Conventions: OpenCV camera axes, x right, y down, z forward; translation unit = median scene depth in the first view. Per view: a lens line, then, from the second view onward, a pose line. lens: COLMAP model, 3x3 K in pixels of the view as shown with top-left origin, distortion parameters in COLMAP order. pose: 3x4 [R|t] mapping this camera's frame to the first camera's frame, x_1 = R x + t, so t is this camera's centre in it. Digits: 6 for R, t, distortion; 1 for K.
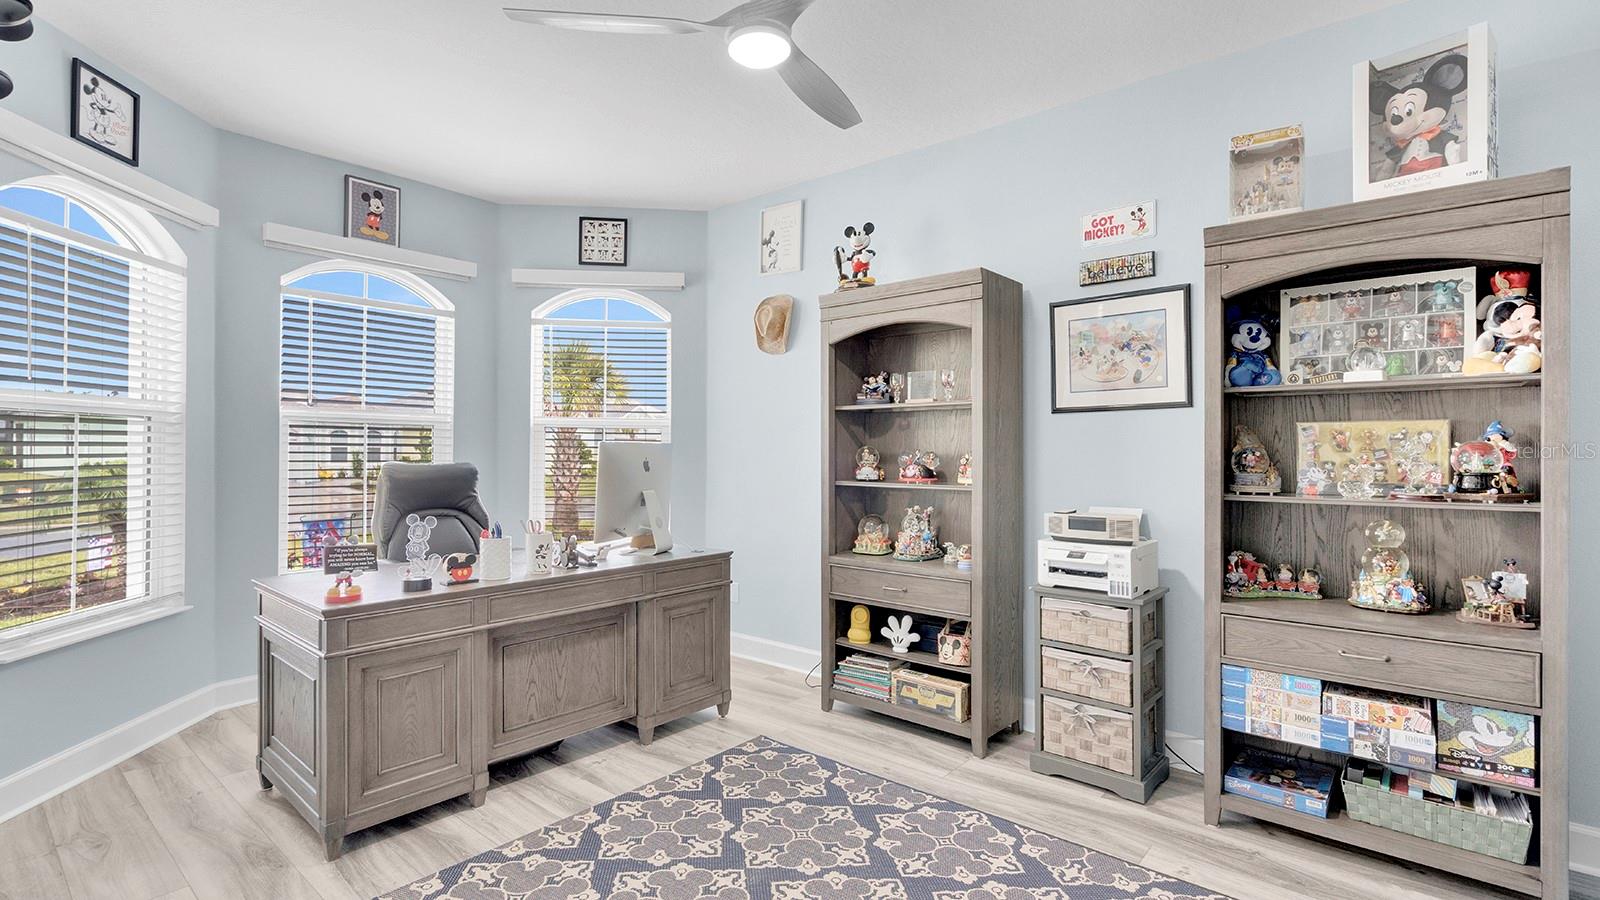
lens RADIAL K [[733.8, 0, 798.9], [0, 733.8, 449.8], [0, 0, 1]] dist [-0.004321, 0.000159]
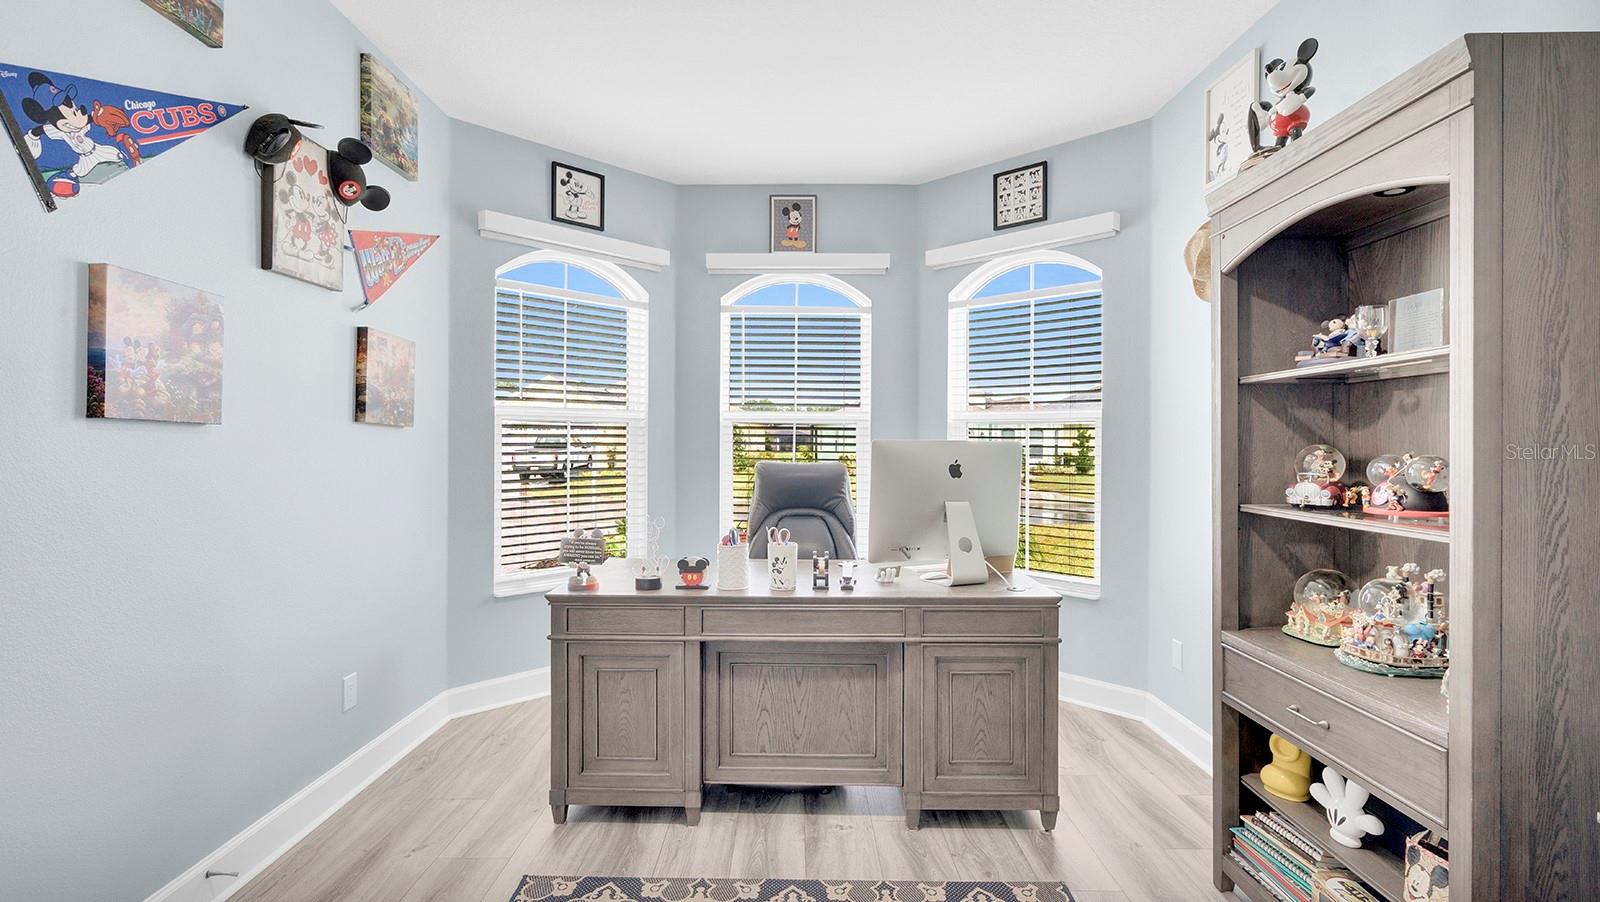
lens RADIAL K [[746.4, 0, 796.4], [0, 746.4, 446.3], [0, 0, 1]] dist [-0.005284, 0.001987]
pose [[0.639765, 0.000693, -0.768570, 0.289494], [-0.000407, 1.000000, 0.000563, -0.004128], [0.768570, -0.000048, 0.639766, 0.358102]]
